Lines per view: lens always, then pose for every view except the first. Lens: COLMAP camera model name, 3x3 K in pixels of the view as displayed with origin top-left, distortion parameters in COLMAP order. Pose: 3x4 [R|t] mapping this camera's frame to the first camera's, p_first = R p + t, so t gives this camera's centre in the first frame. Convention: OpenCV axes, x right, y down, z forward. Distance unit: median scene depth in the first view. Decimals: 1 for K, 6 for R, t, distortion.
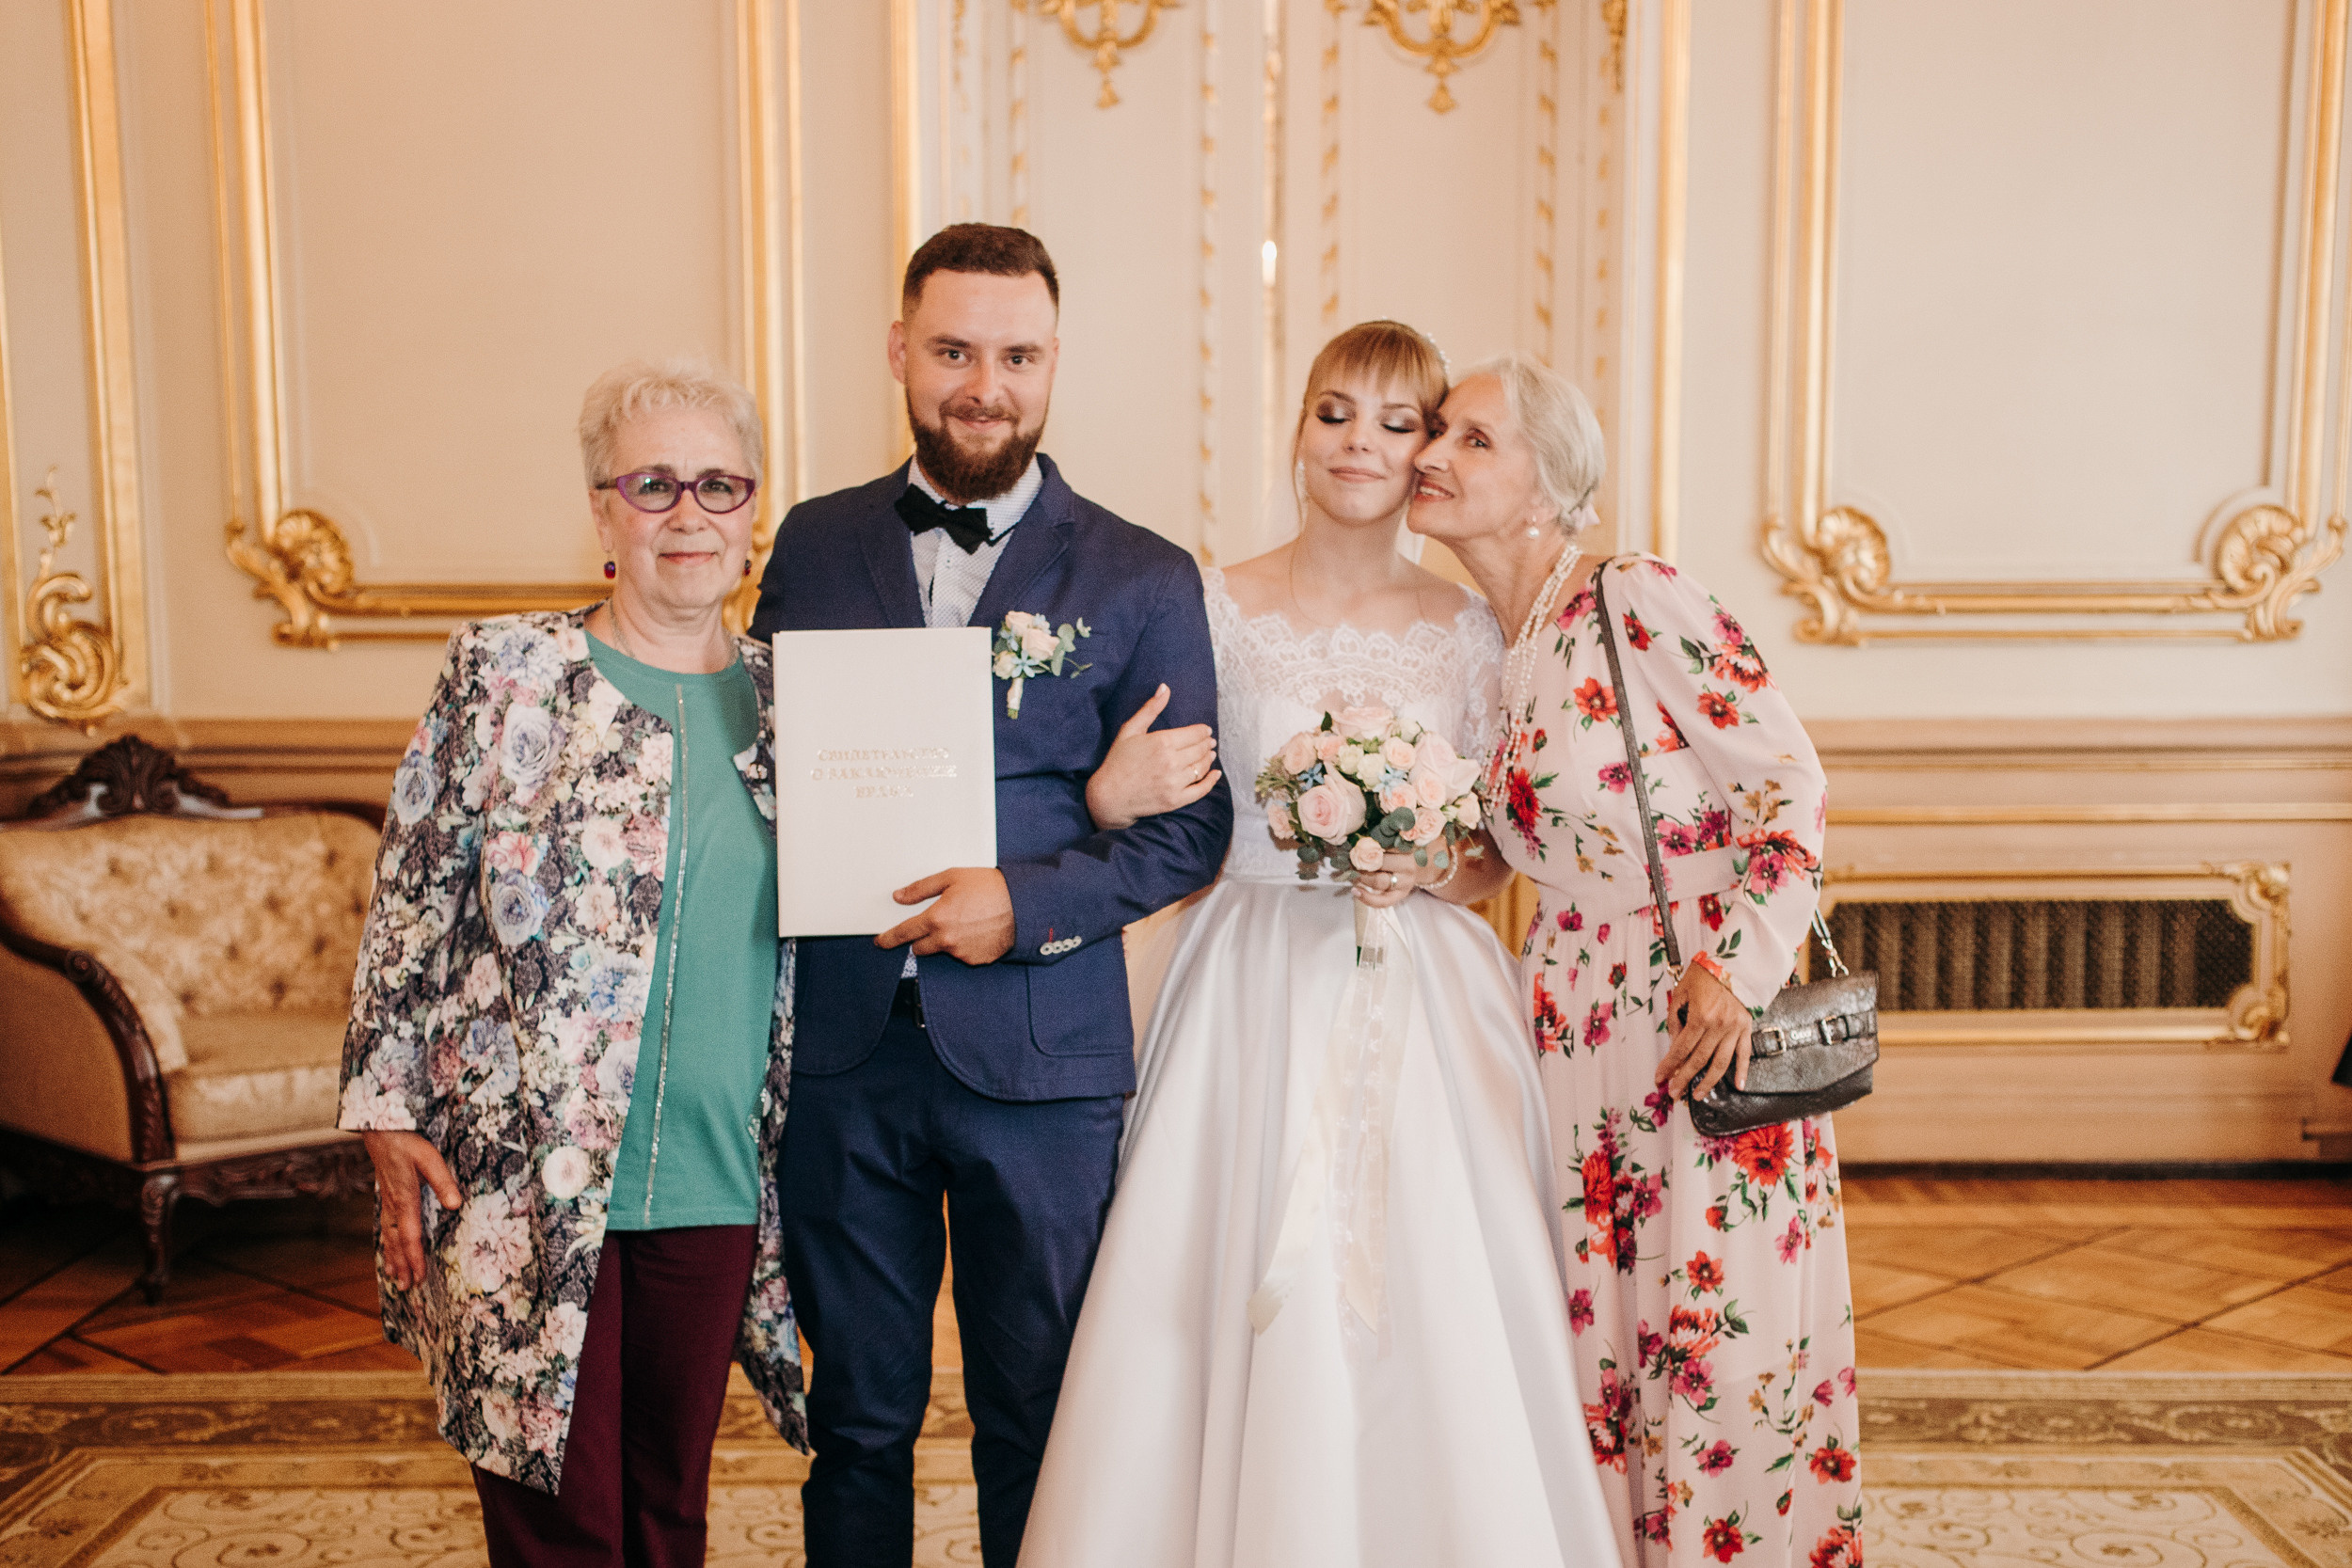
lens RADIAL K [[2682.7, 0, 1203.6], [0, 2682.7, 948.2], [0, 0, 1]] dist [-0.003792, 0.111249]
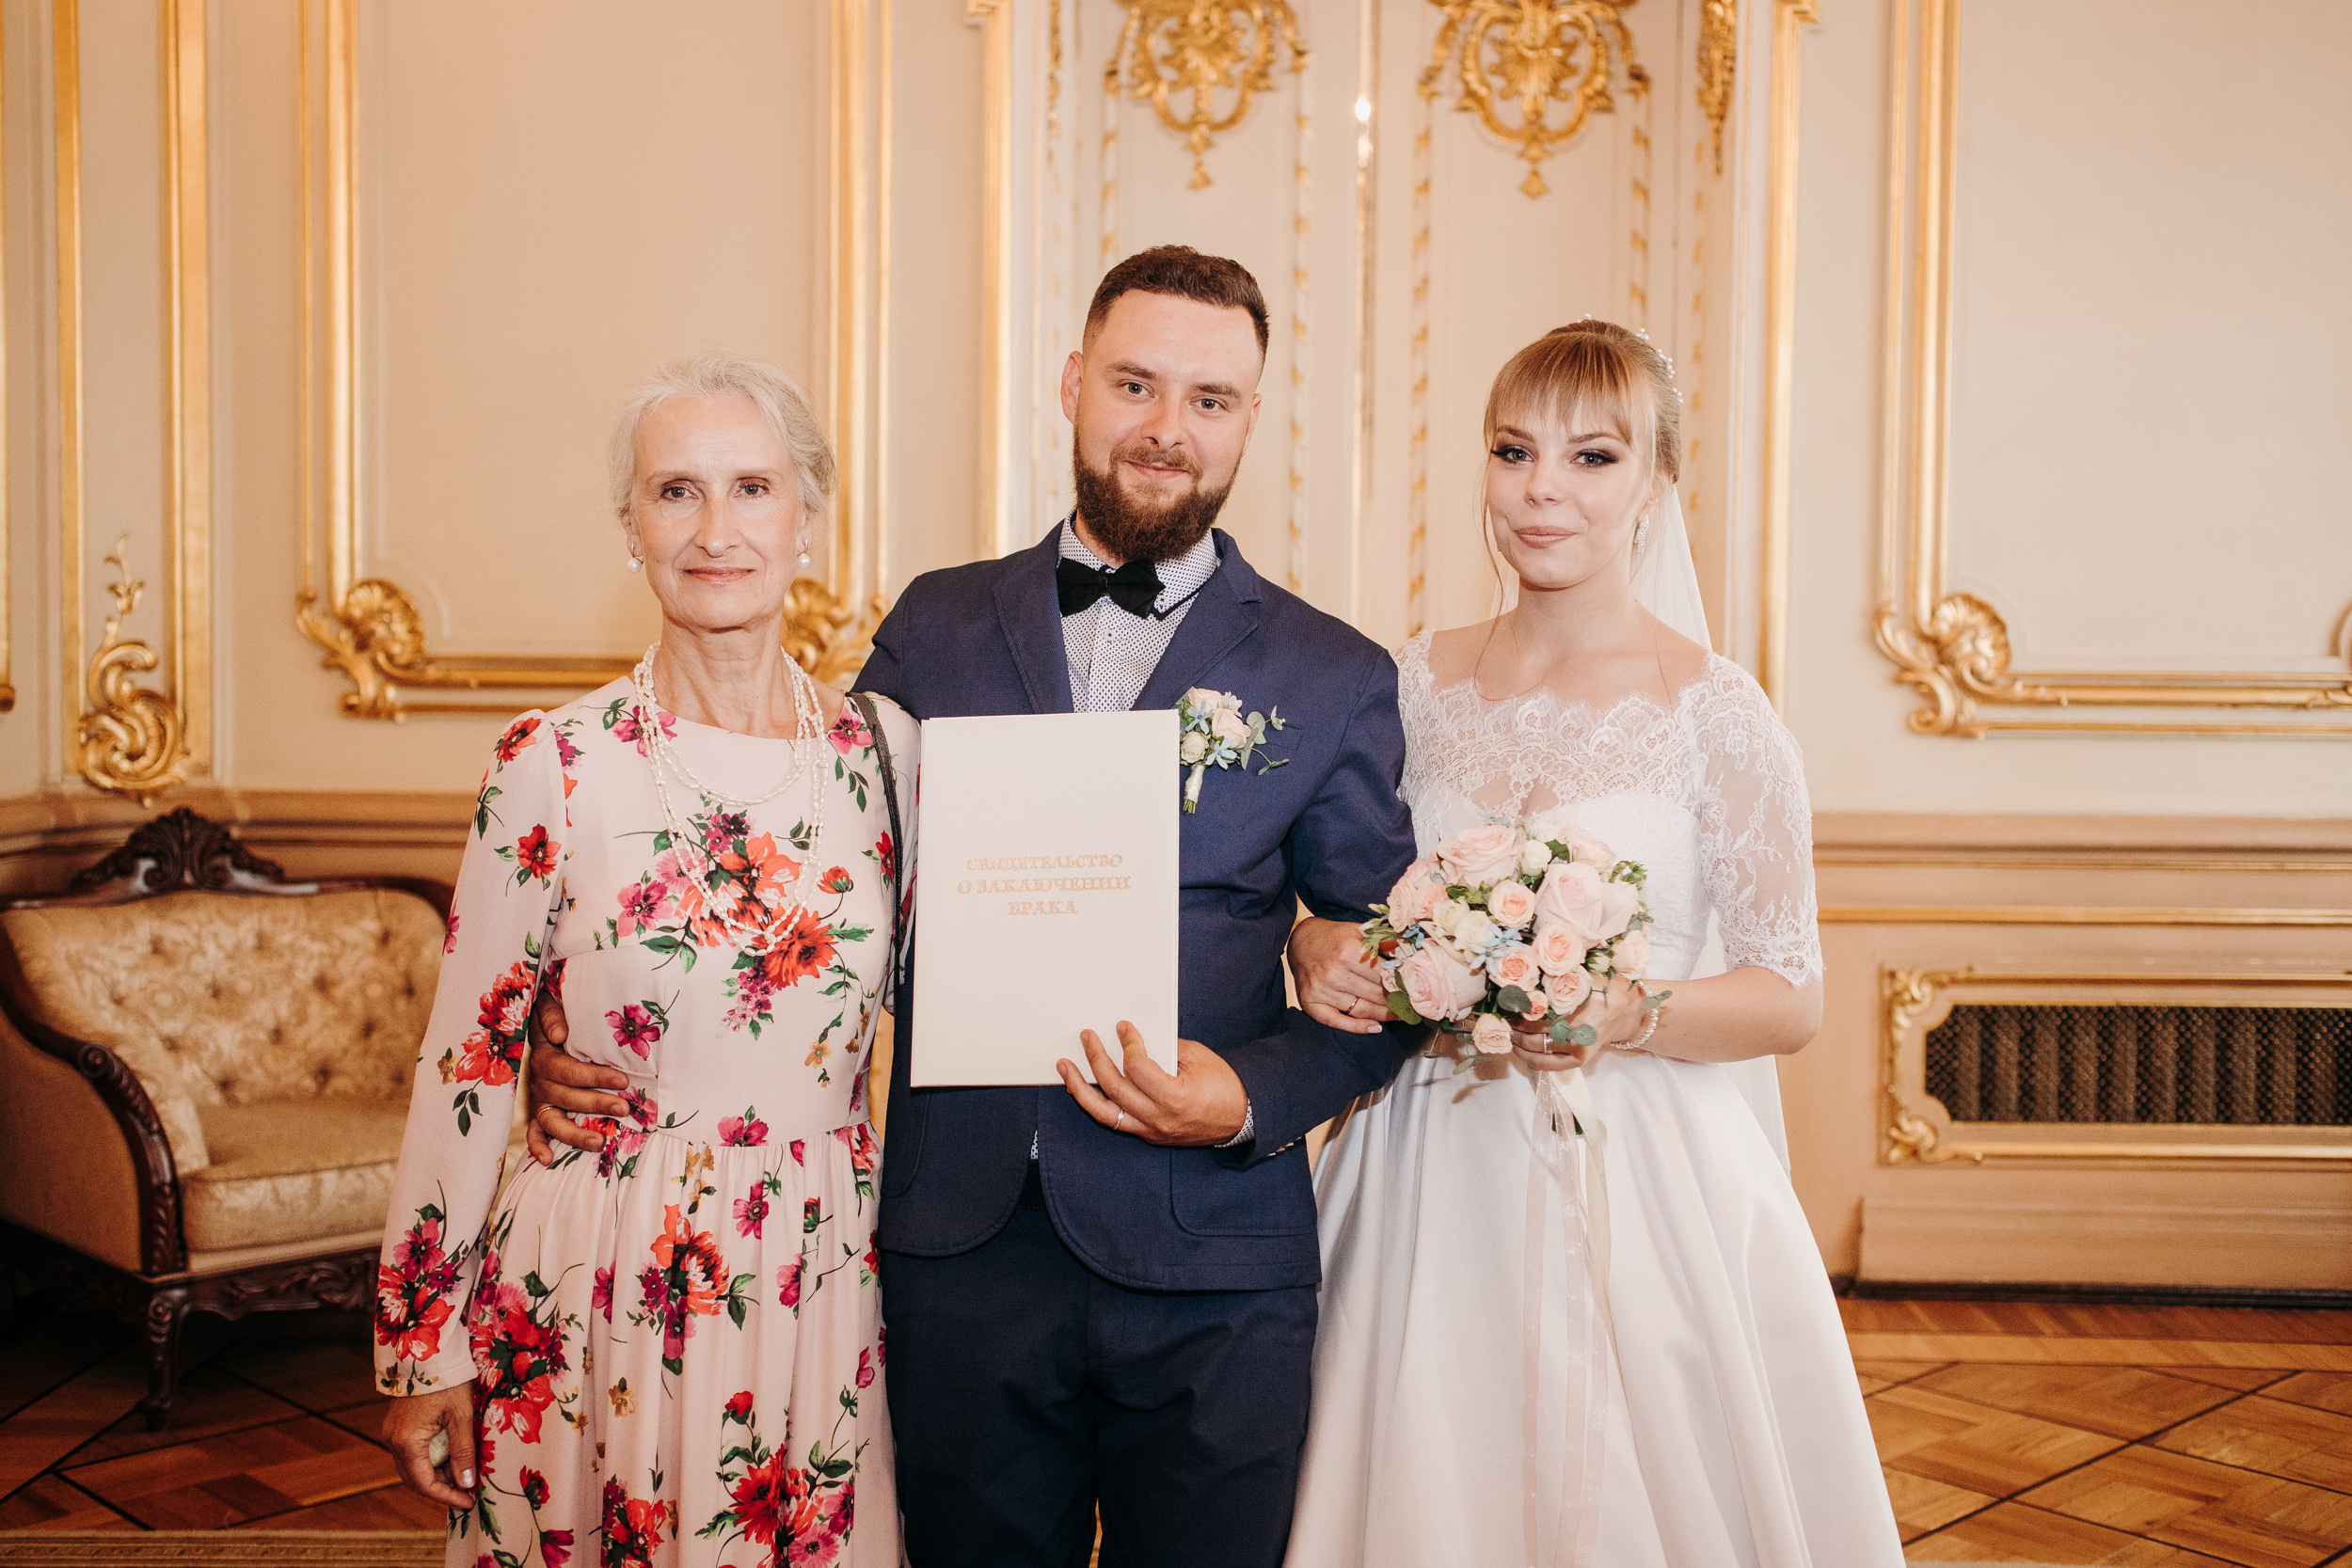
lens RADIAL K [[2424.2, 0, 1176.0], [0, 2424.2, 784.0], [0, 0, 1]] dist [0.000666, 0.092413]
pose [[0.999473, 0.013779, -0.029401, -0.017045], [-0.016138, 0.996537, -0.081566, -0.022349], [0.028176, 0.081998, 0.996234, 0.139063]]
